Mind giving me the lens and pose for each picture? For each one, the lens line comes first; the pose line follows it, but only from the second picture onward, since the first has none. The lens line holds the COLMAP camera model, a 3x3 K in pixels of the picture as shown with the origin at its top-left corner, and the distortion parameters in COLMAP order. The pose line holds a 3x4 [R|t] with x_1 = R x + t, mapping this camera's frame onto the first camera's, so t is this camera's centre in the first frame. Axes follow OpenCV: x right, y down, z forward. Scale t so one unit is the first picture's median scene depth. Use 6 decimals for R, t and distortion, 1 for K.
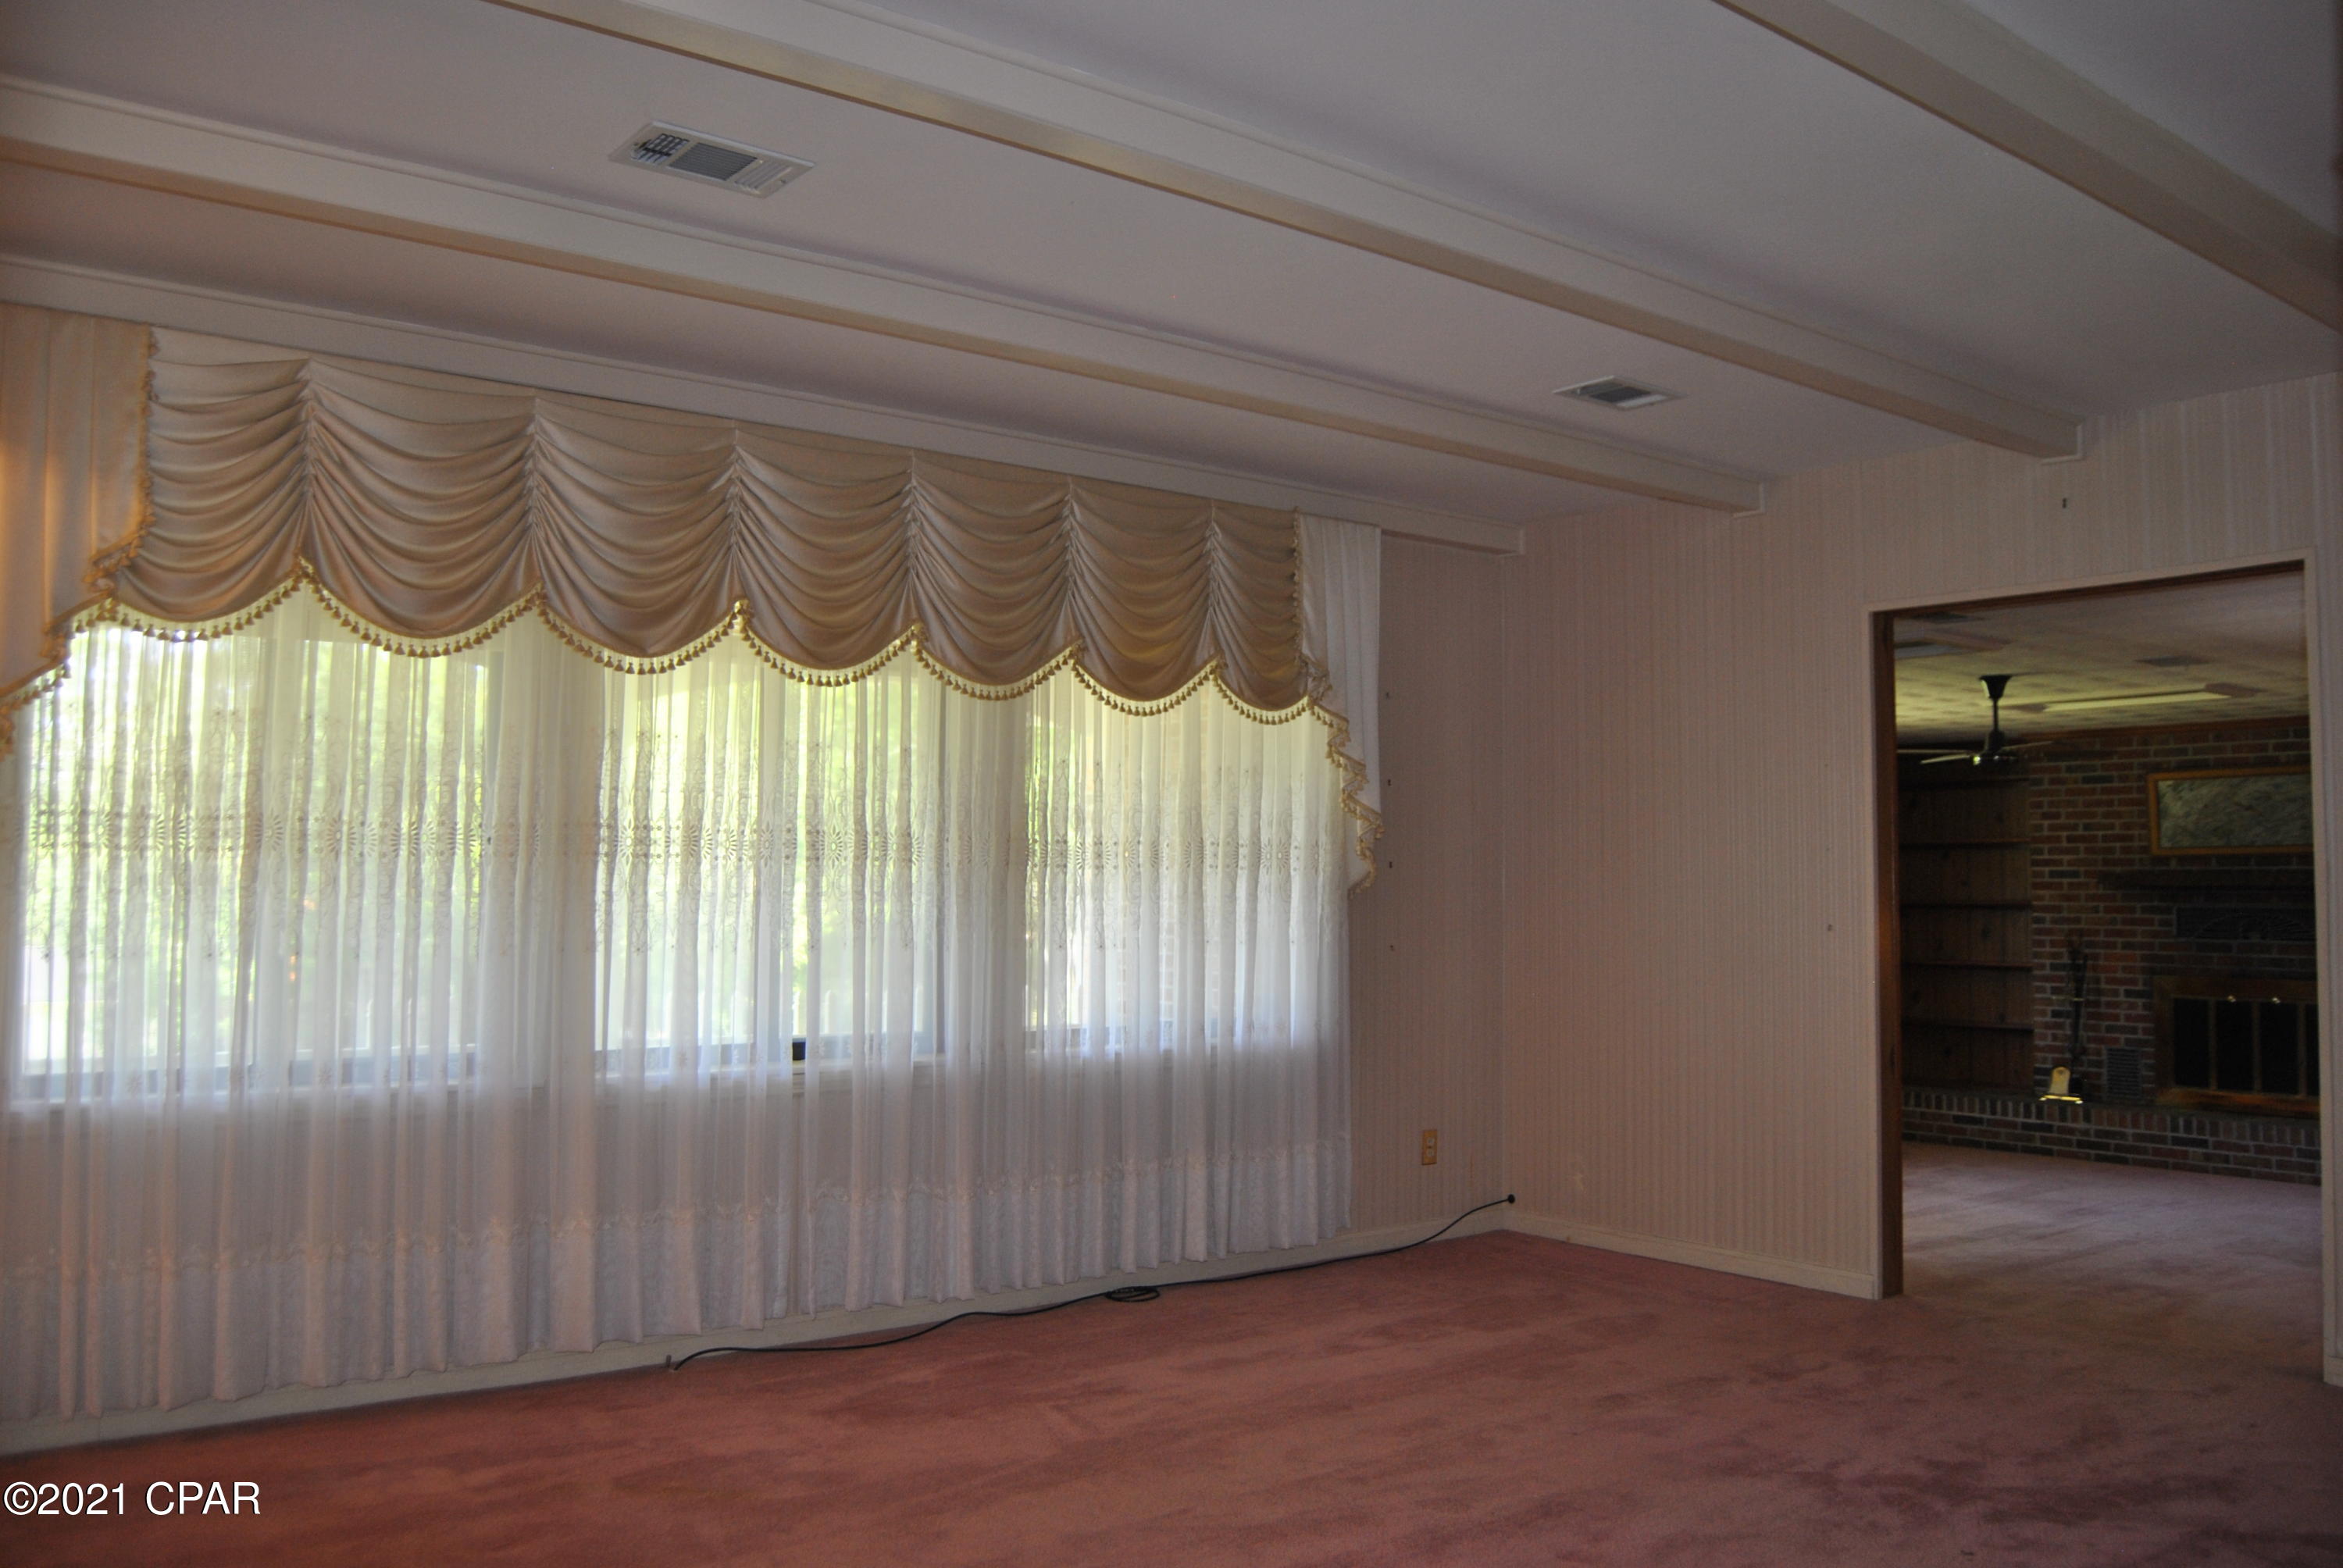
lens RADIAL K [[1847.2, 0, 1175.0], [0, 1847.2, 773.5], [0, 0, 1]] dist [-0.071481, 0.005069]
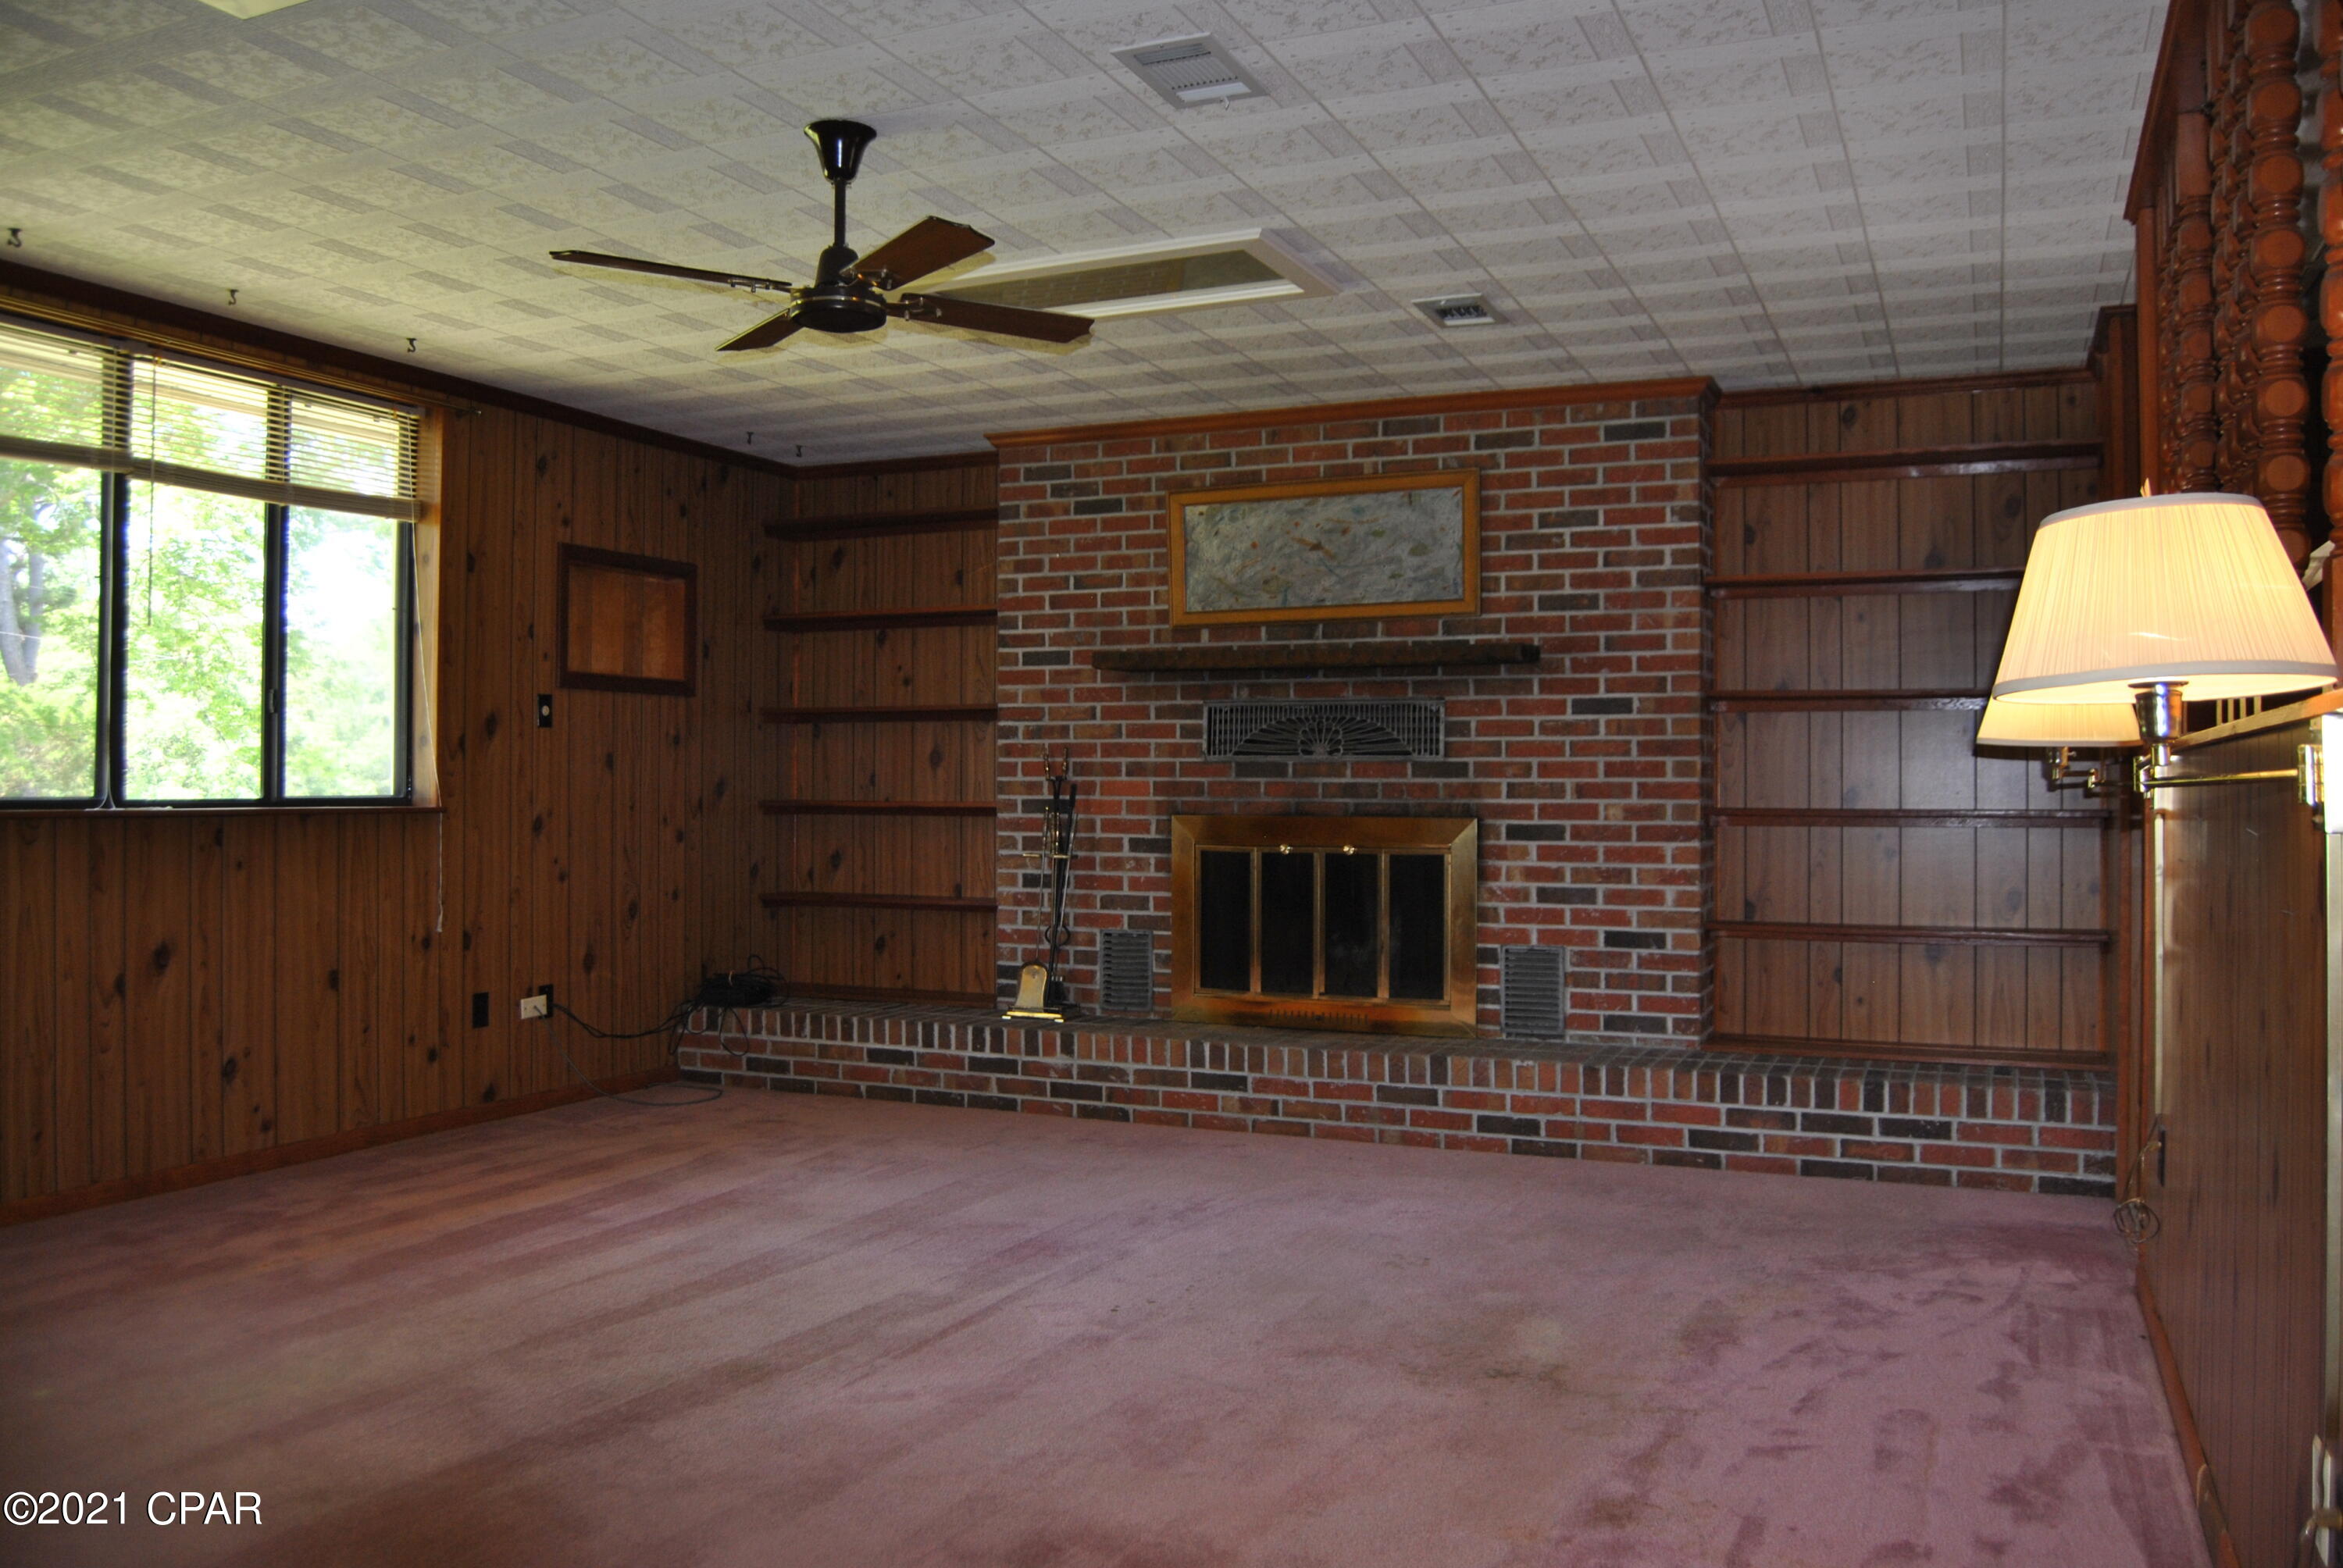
lens RADIAL K [[1847.2, 0, 1170.8], [0, 1847.2, 782.8], [0, 0, 1]] dist [-0.071481, 0.005069]
pose [[0.889155, -0.005198, 0.457576, 0.242752], [-0.024682, 0.997935, 0.059297, 0.061307], [-0.456940, -0.064018, 0.887191, 0.423552]]
